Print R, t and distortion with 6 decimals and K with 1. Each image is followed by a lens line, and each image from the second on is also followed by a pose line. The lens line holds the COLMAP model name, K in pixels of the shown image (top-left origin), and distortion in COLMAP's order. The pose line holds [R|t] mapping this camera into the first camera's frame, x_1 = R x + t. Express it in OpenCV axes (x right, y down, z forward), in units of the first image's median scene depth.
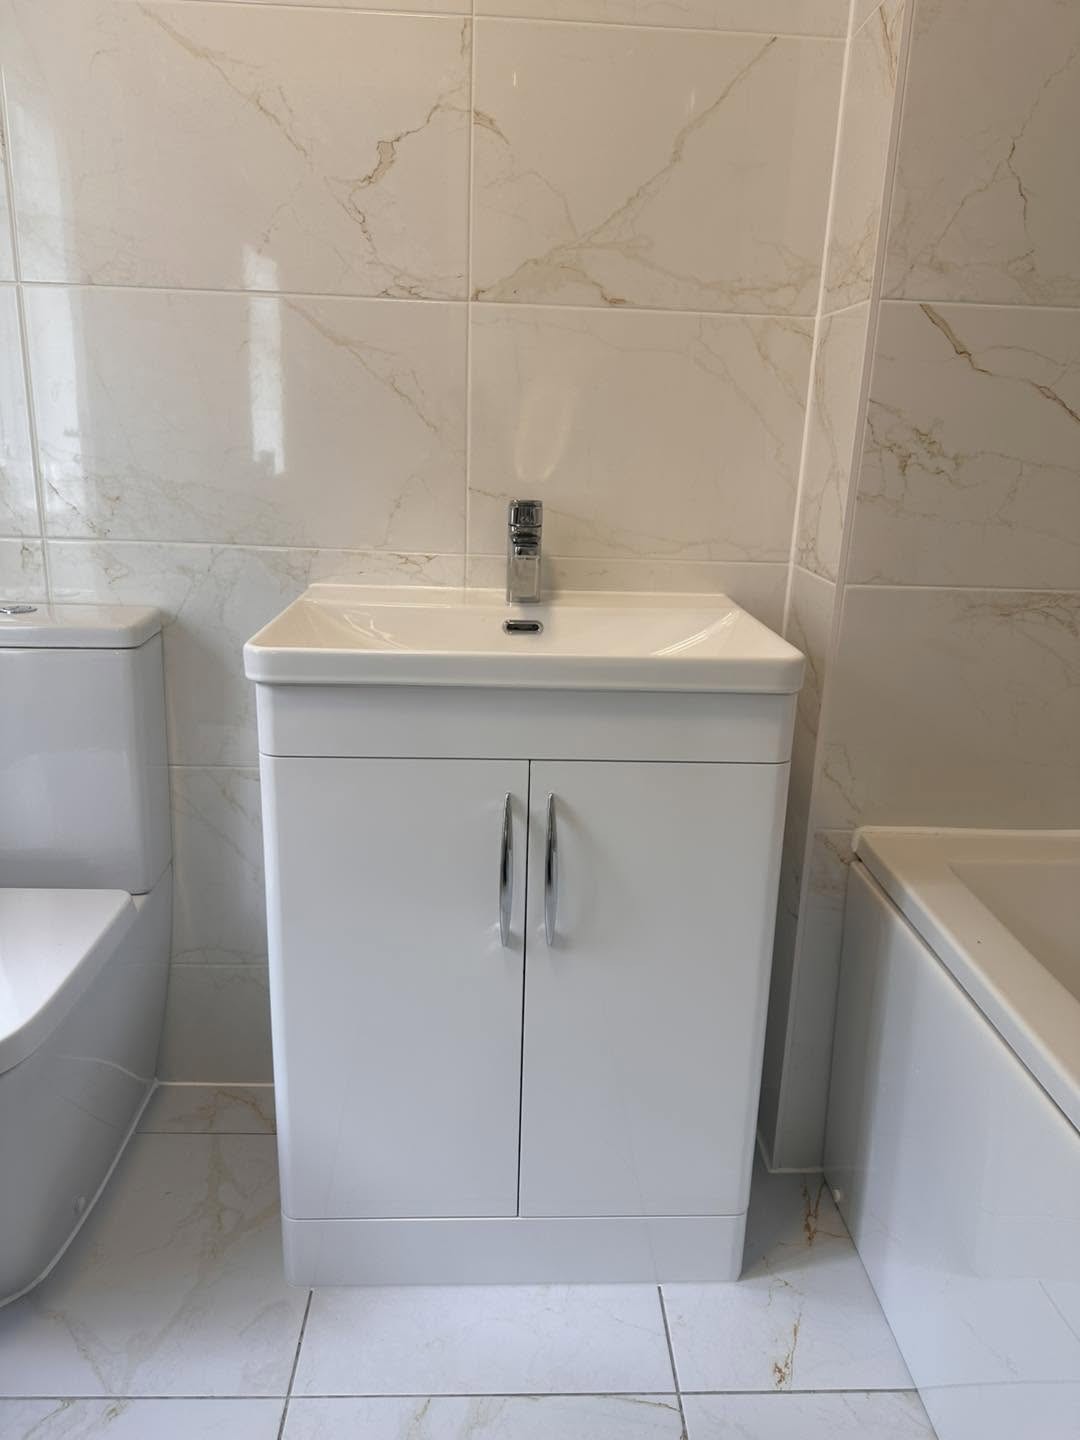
lens RADIAL K [[1018.3, 0, 547.1], [0, 1018.3, 717.8], [0, 0, 1]] dist [-0.020292, -0.006711]
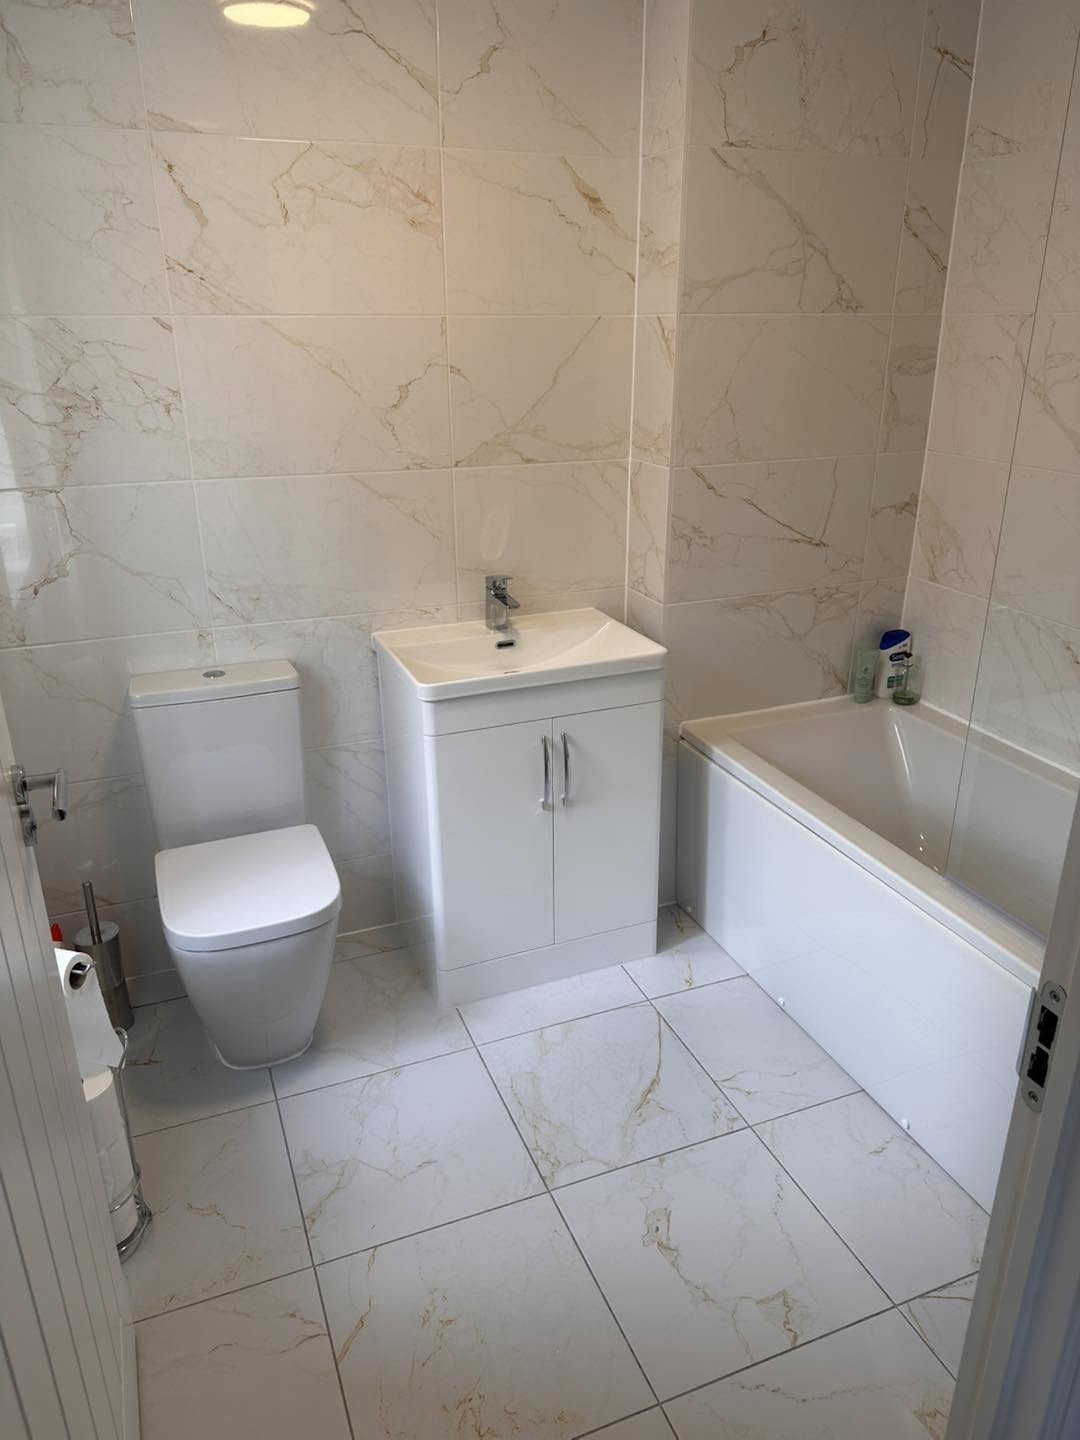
lens RADIAL K [[1018.3, 0, 540.2], [0, 1018.3, 713.4], [0, 0, 1]] dist [-0.020292, -0.006711]
pose [[0.940137, -0.155654, 0.303172, -0.558323], [0.126742, 0.985485, 0.112938, -0.171101], [-0.316351, -0.067753, 0.946220, -0.797537]]
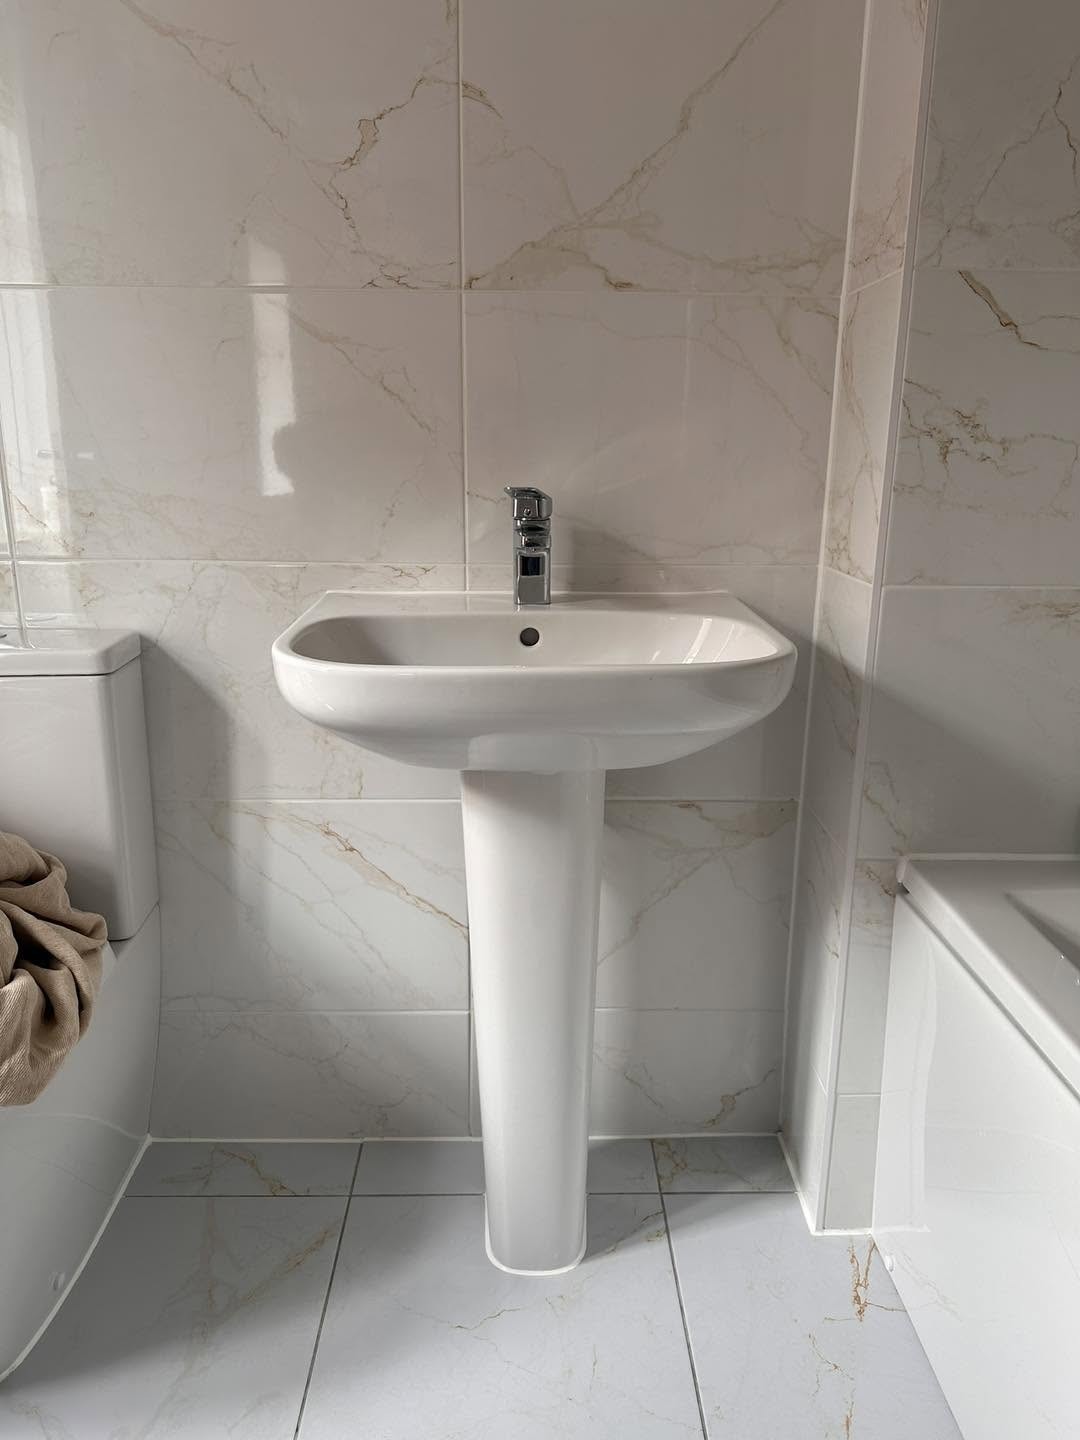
lens RADIAL K [[1018.3, 0, 548.2], [0, 1018.3, 719.9], [0, 0, 1]] dist [-0.020292, -0.006711]
pose [[0.999460, -0.021847, -0.024533, 0.015840], [0.021490, 0.999660, -0.014740, -0.005239], [0.024847, 0.014205, 0.999590, 0.089522]]
